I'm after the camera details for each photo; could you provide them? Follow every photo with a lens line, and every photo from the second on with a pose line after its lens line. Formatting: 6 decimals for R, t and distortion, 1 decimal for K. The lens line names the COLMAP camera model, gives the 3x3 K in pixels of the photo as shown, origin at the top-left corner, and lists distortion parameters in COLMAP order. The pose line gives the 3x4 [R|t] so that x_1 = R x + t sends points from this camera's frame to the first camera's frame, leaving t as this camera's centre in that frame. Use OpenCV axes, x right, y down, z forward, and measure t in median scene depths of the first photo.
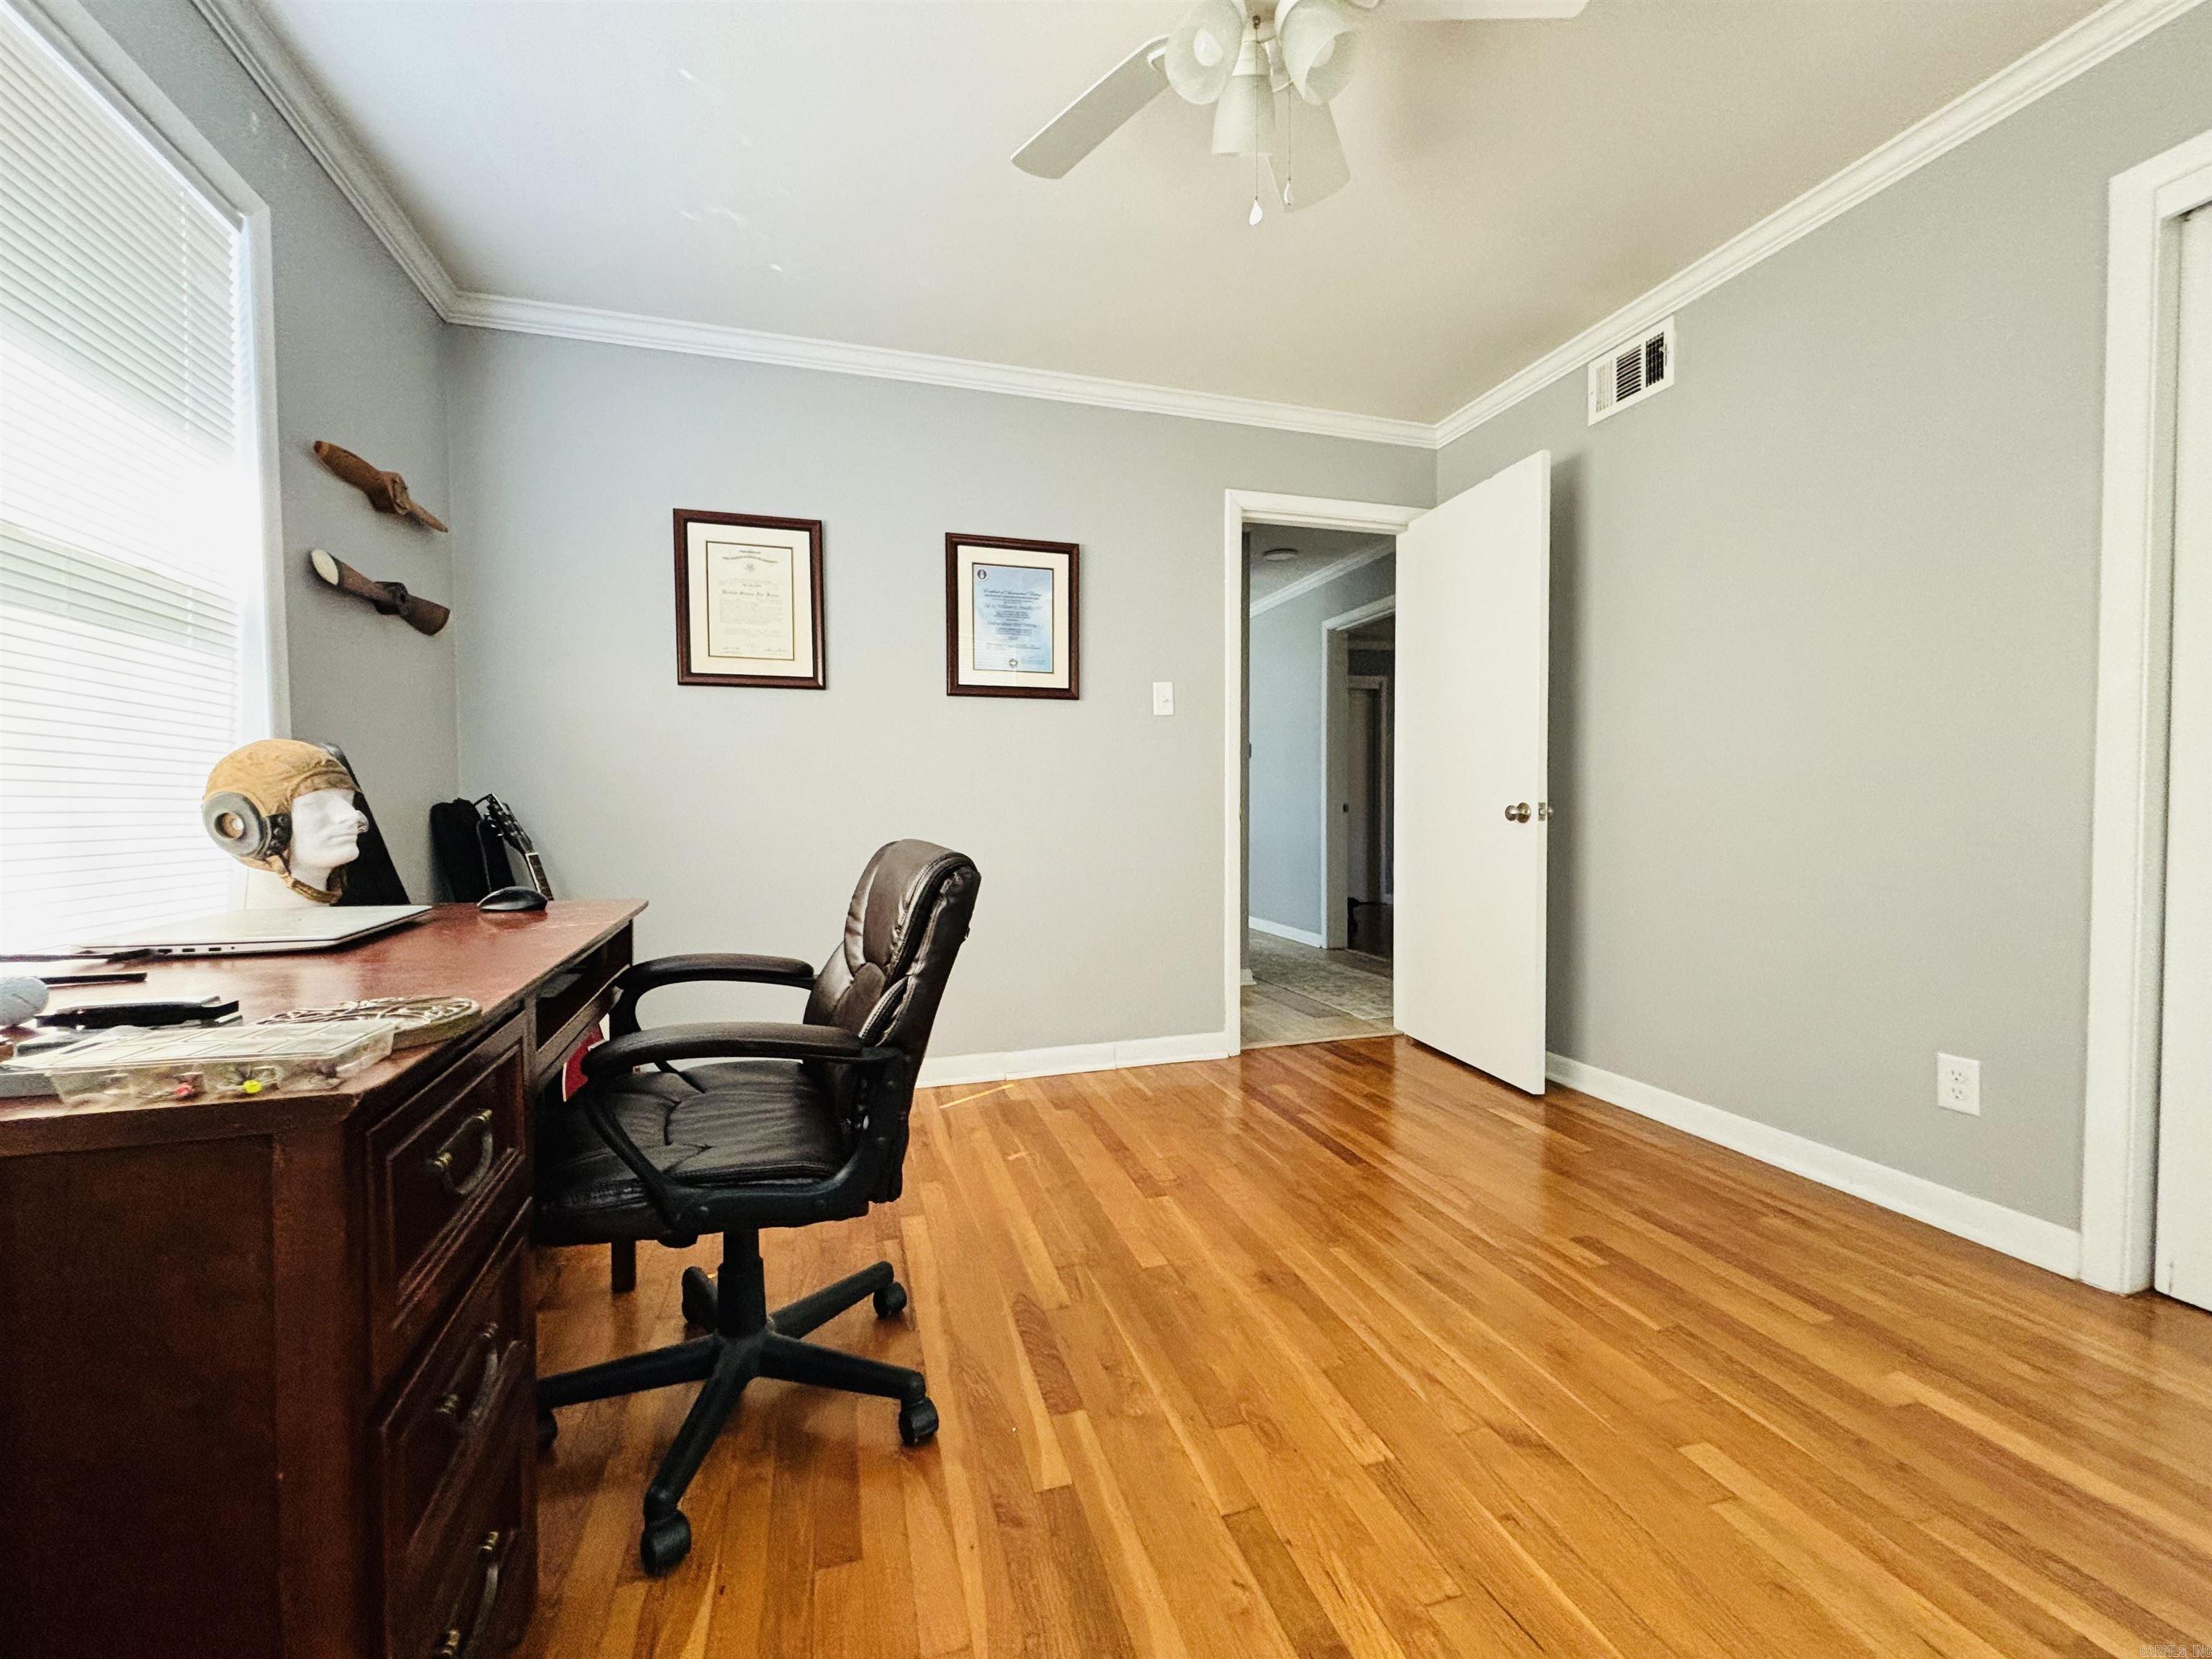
lens RADIAL K [[894.6, 0, 1102.7], [0, 894.6, 833.4], [0, 0, 1]] dist [0.002357, 0.000268]
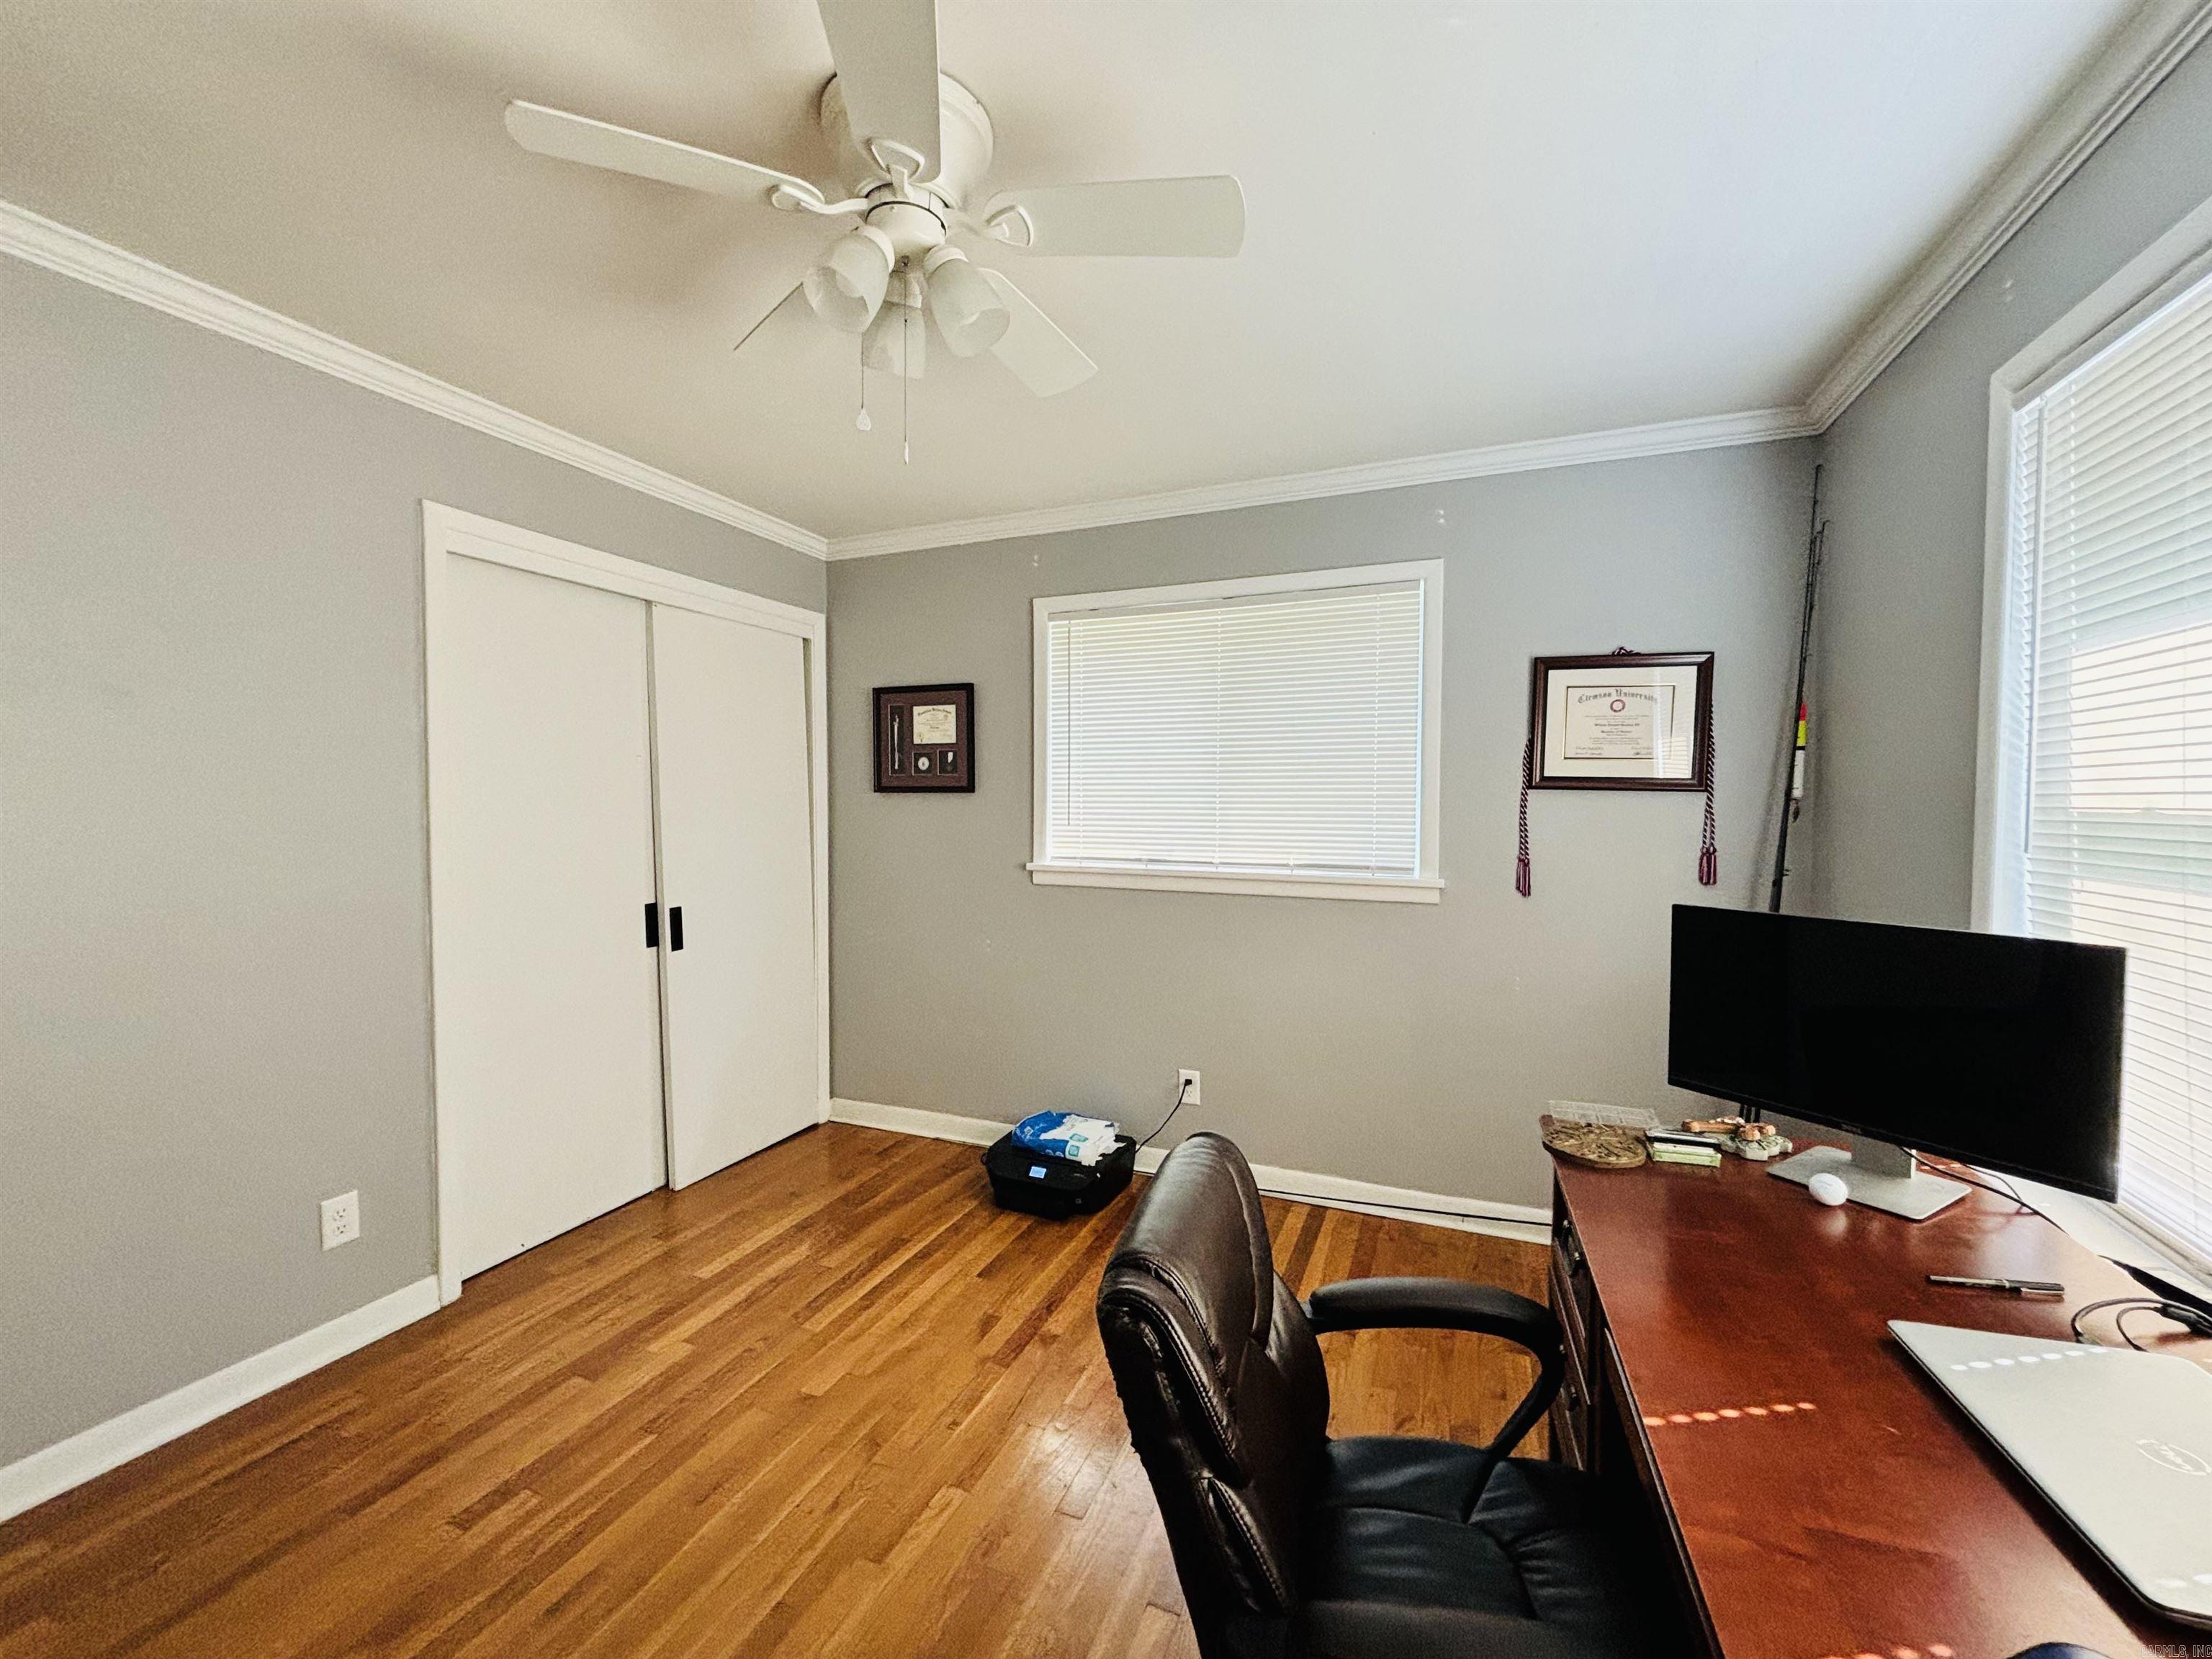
lens RADIAL K [[894.6, 0, 1102.7], [0, 894.6, 833.4], [0, 0, 1]] dist [0.002357, 0.000268]
pose [[-0.772641, -0.016949, 0.634617, -0.547516], [0.021742, 0.998351, 0.053133, -0.276291], [-0.634470, 0.054851, -0.770998, 1.431597]]
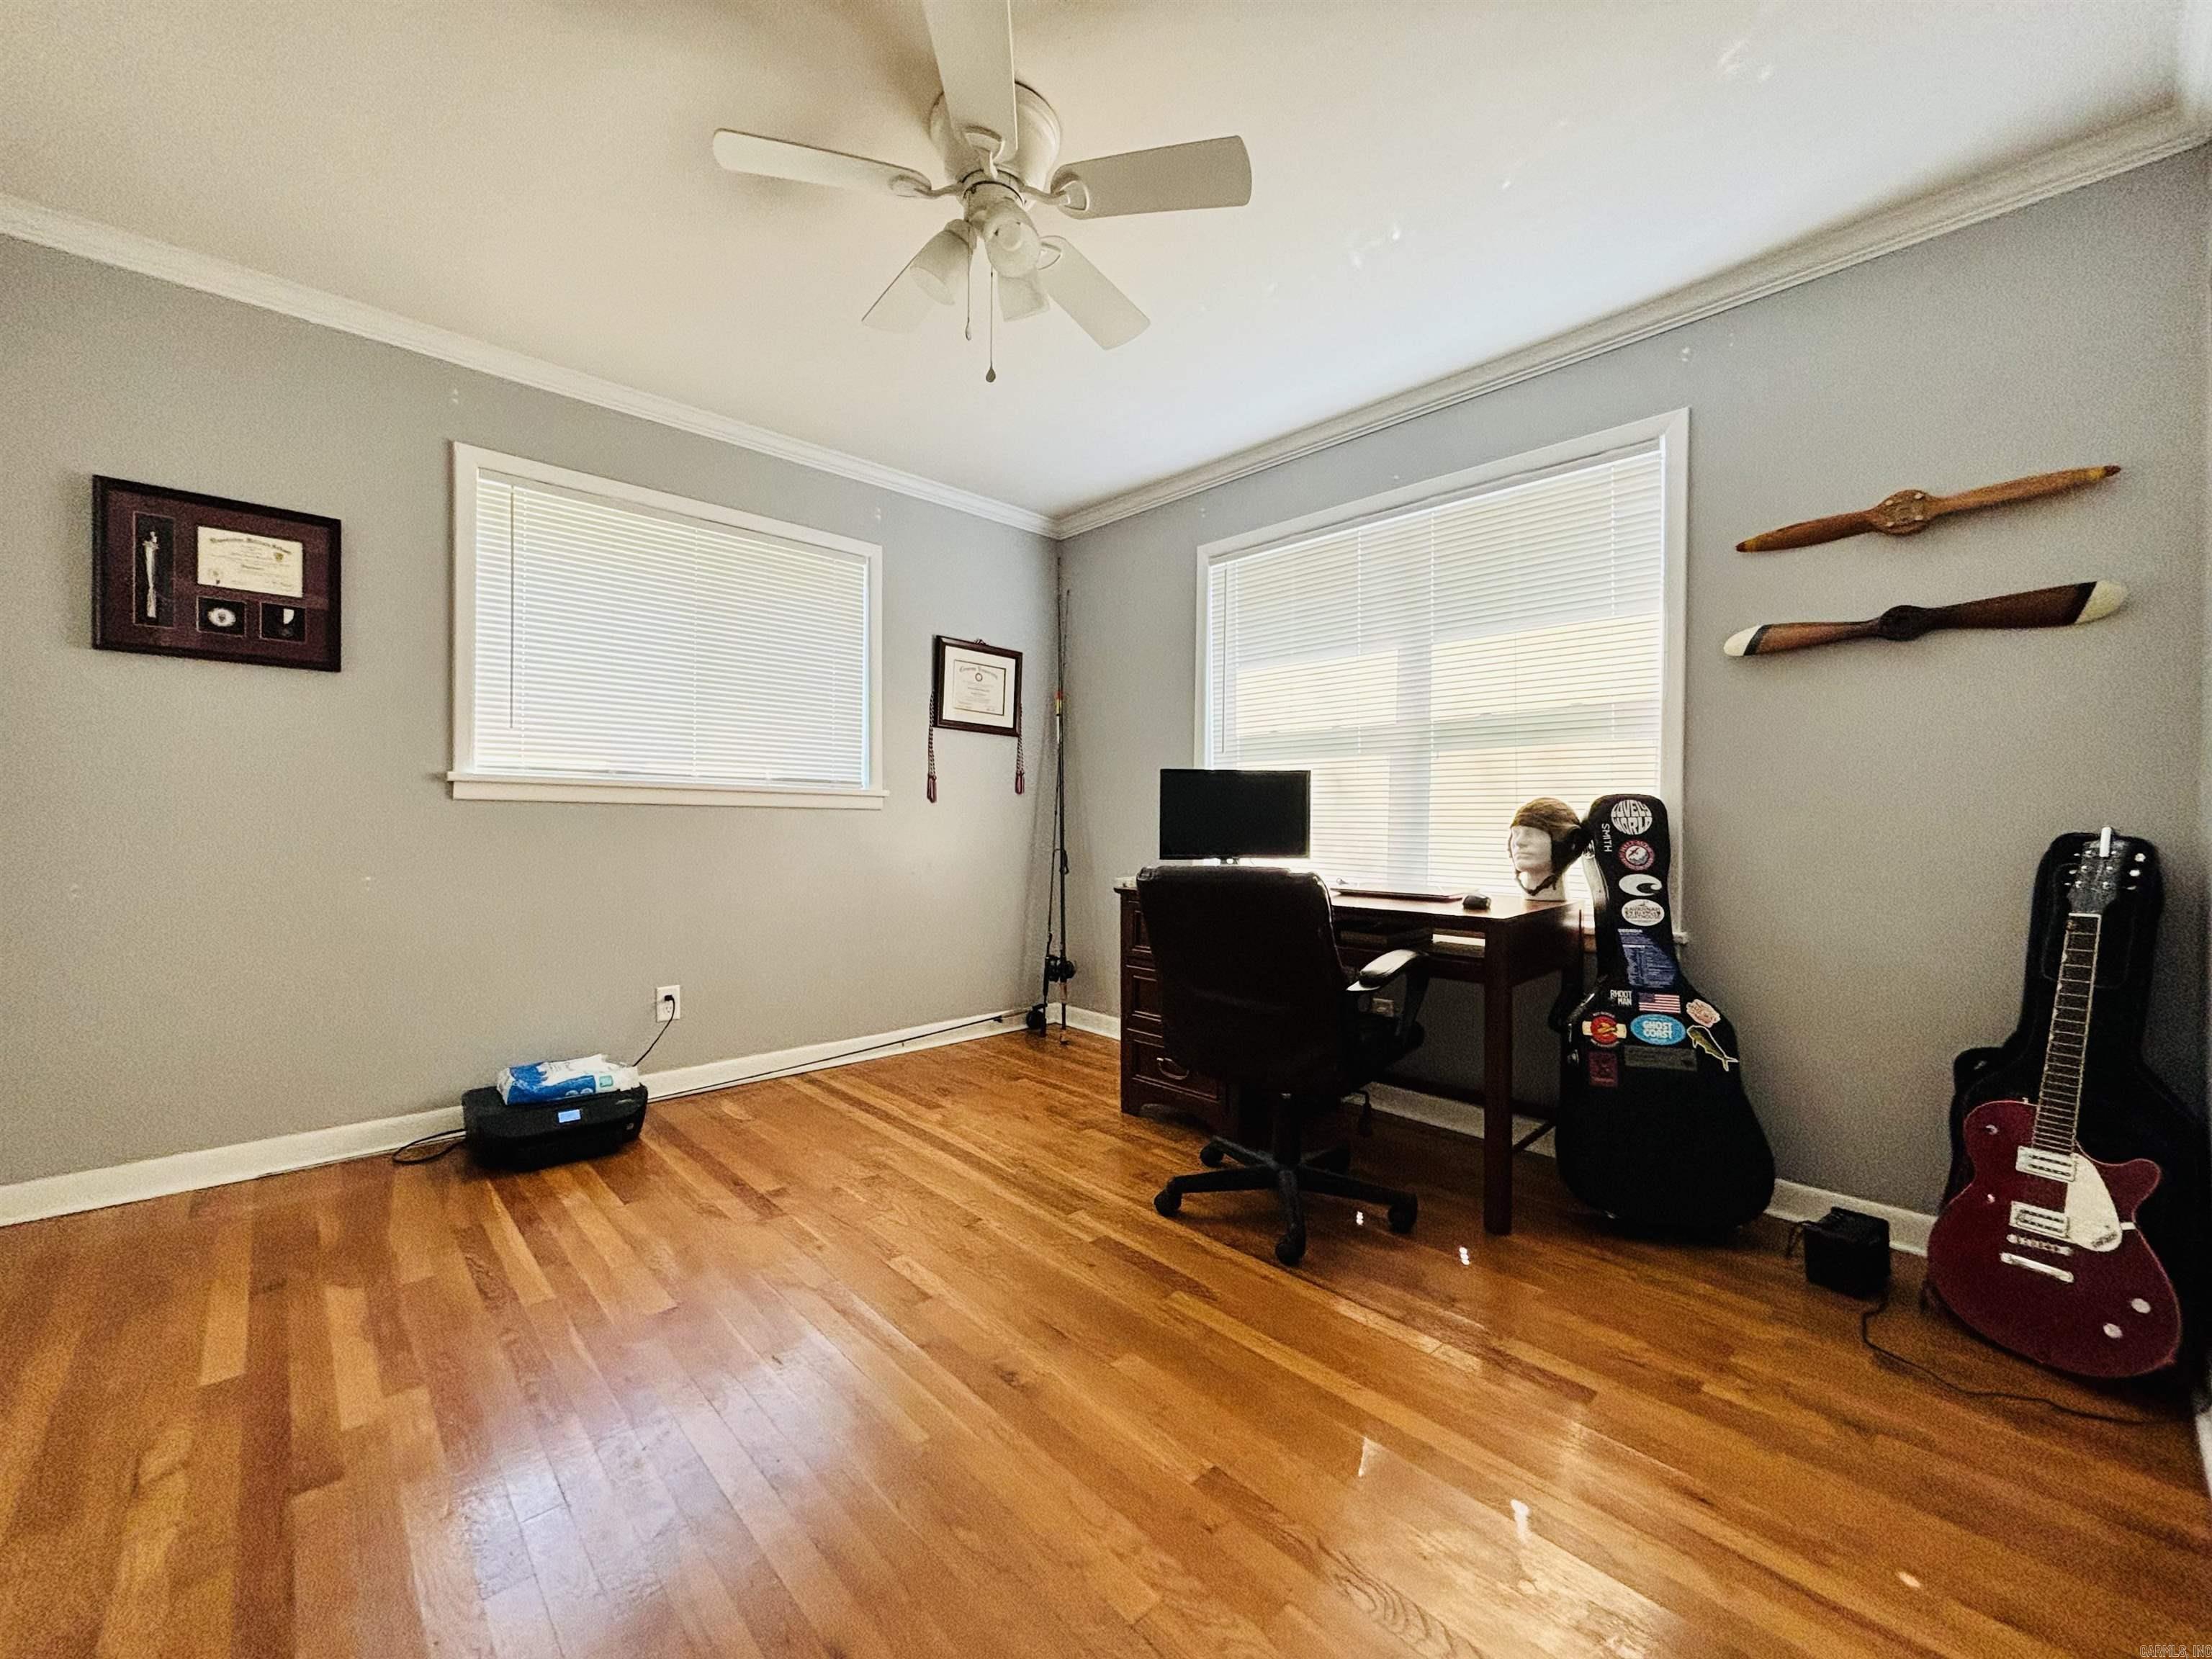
lens RADIAL K [[910.9, 0, 1105.2], [0, 910.9, 844.4], [0, 0, 1]] dist [-0.000364, -0.000327]
pose [[-0.888691, 0.007612, -0.458443, 0.550160], [-0.017441, 0.998577, 0.050389, -0.080515], [0.458174, 0.052776, -0.887294, 1.972577]]
